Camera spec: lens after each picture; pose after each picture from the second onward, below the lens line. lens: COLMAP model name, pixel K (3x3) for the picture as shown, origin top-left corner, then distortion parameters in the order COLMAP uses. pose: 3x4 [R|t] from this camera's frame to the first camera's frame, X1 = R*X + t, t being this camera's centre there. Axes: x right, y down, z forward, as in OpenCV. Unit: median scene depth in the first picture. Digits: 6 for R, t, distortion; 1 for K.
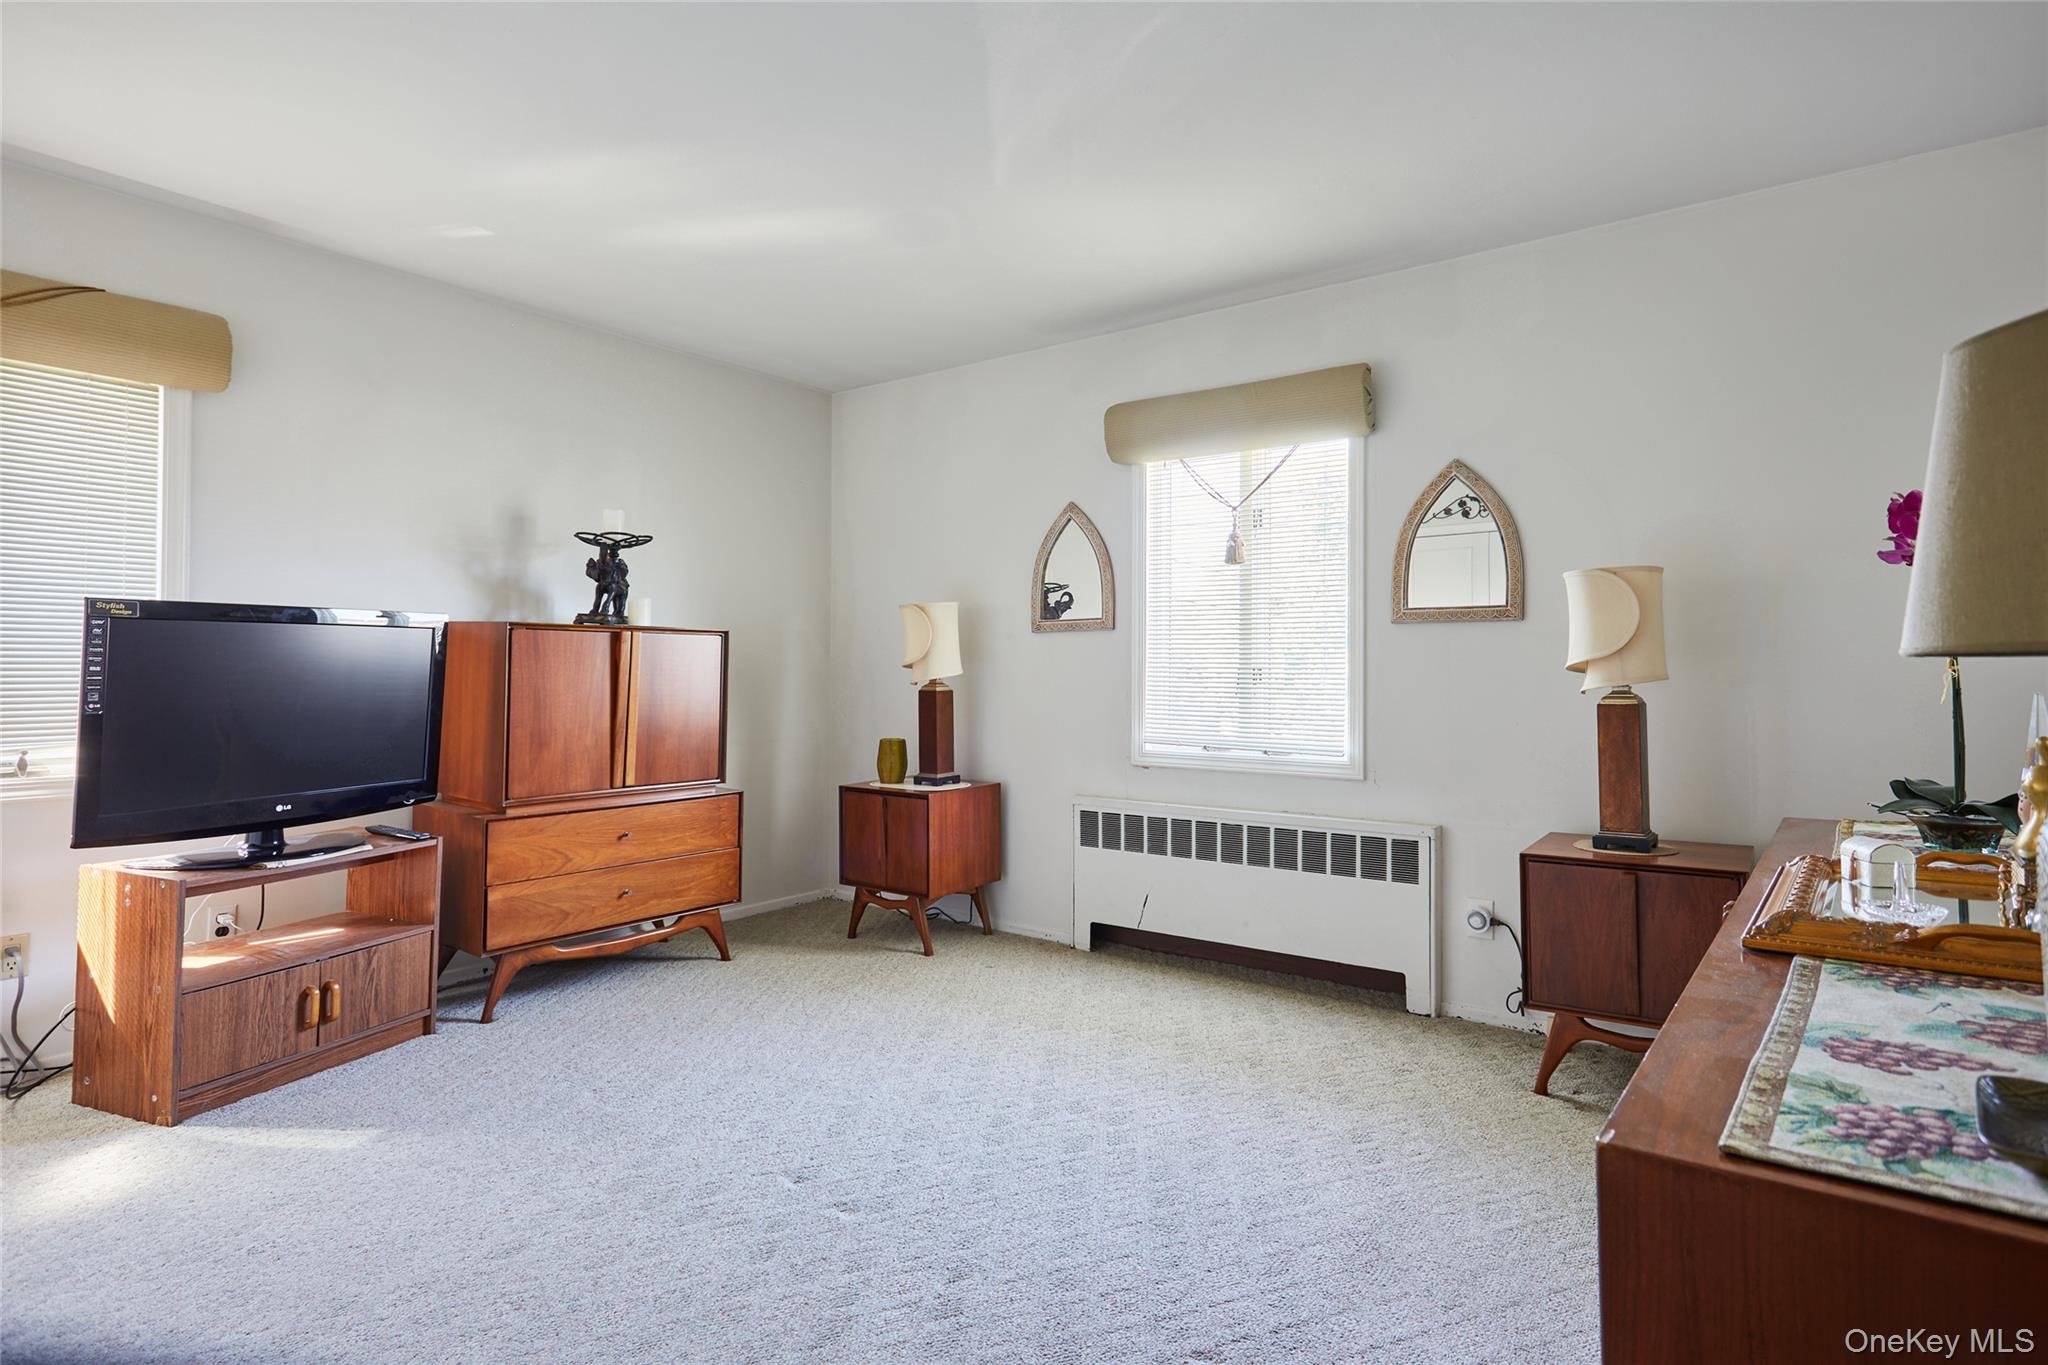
lens RADIAL K [[1052.4, 0, 1022.6], [0, 1052.4, 631.2], [0, 0, 1]] dist [0.000158, -0.000158]
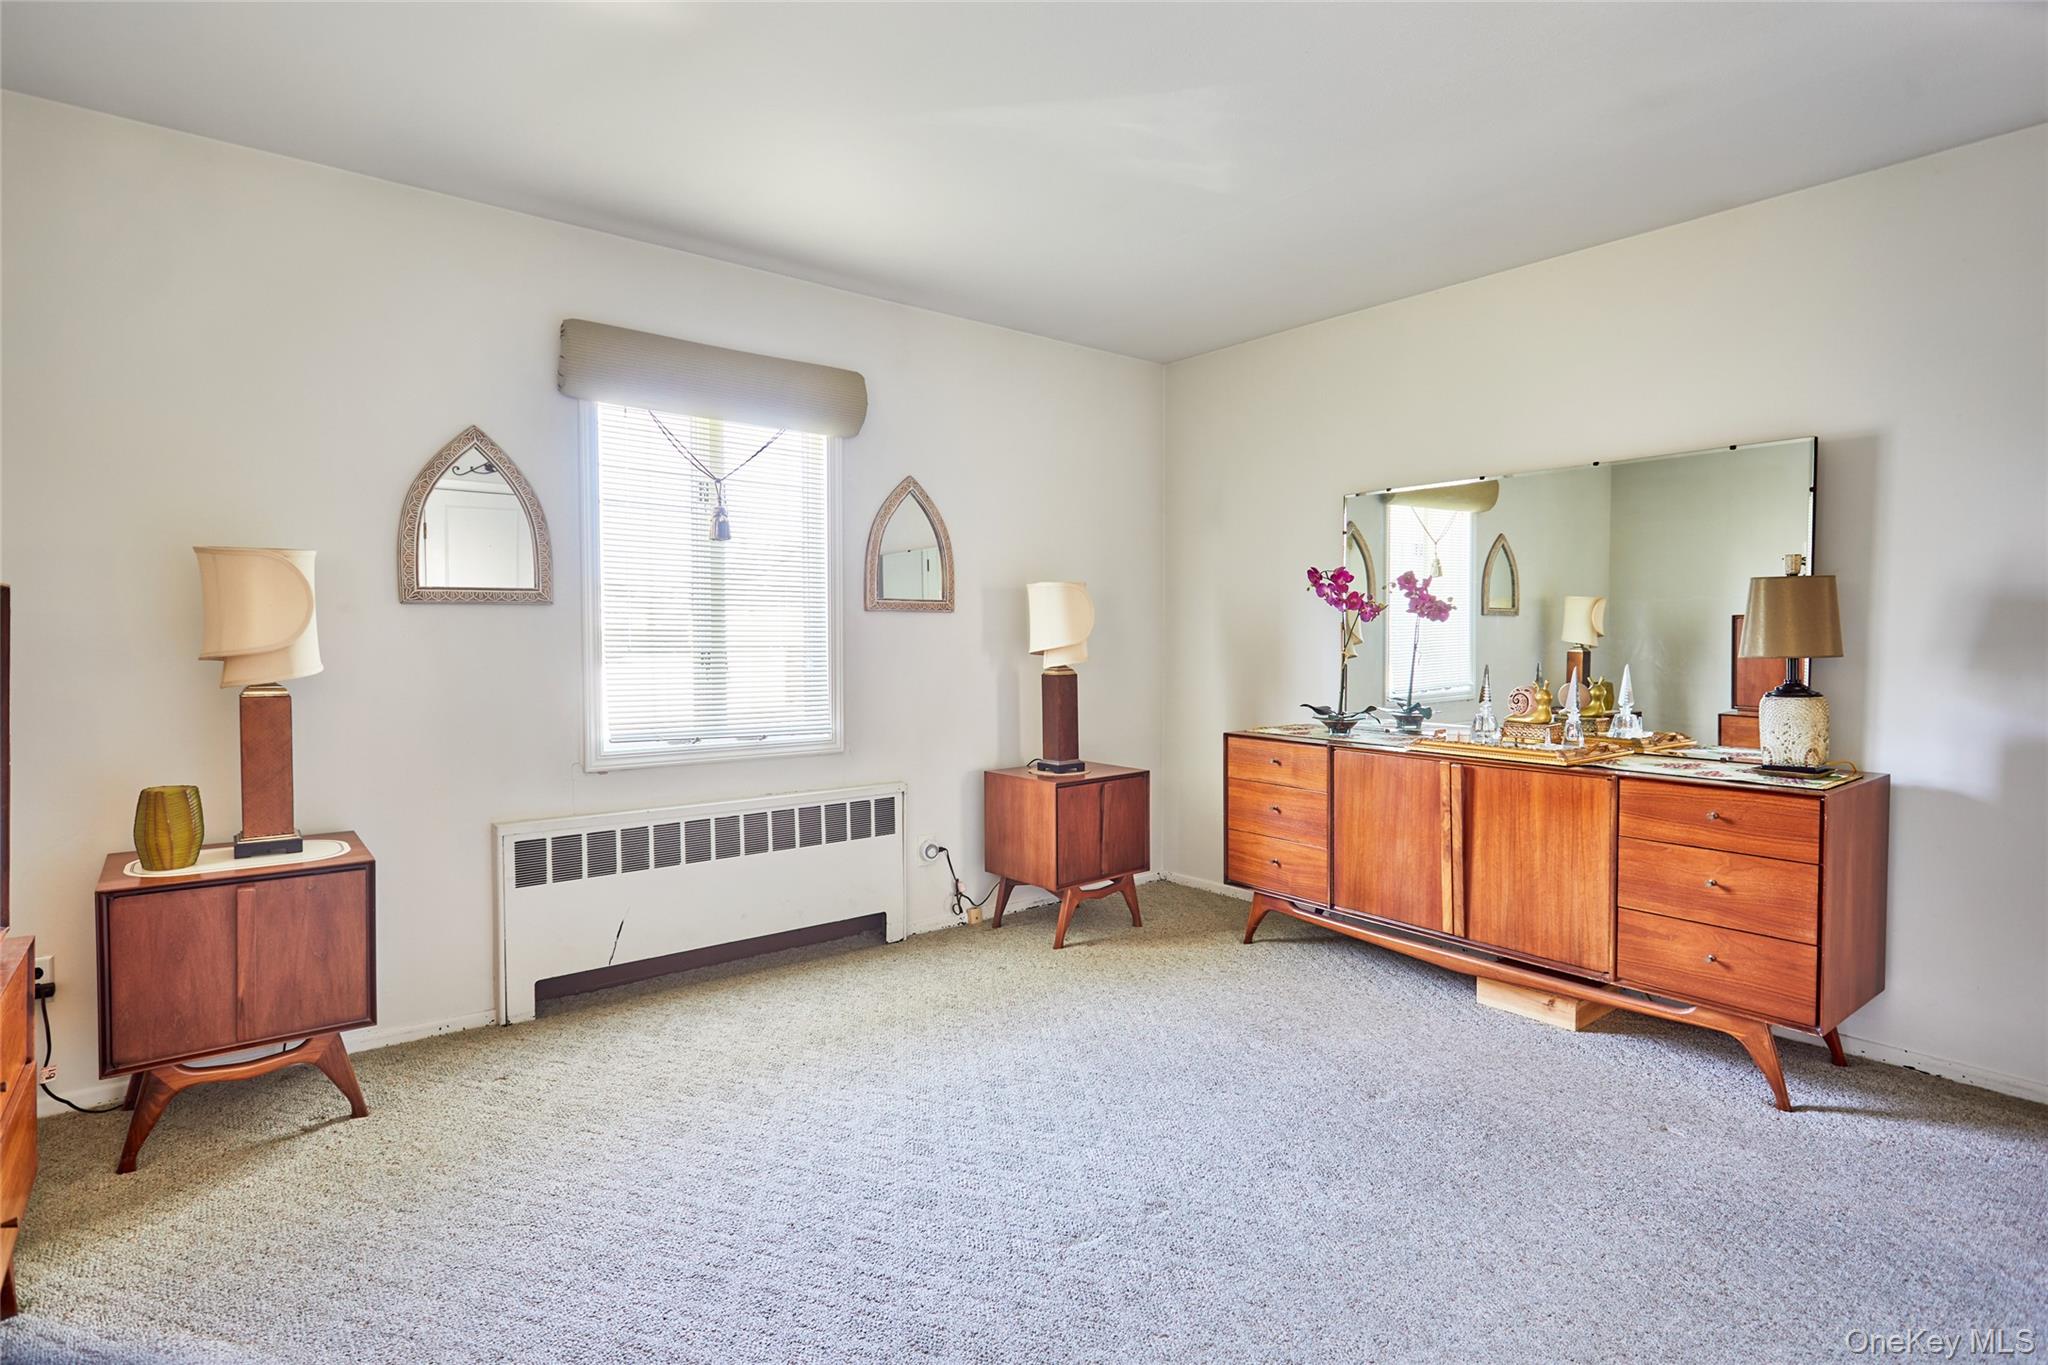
lens RADIAL K [[1016.7, 0, 1022.5], [0, 1016.7, 670.9], [0, 0, 1]] dist [-0.000157, -0.000336]
pose [[0.267023, -0.026084, 0.963337, -0.625282], [-0.024512, 0.999126, 0.033848, 0.015070], [-0.963378, -0.032652, 0.266151, 0.520908]]
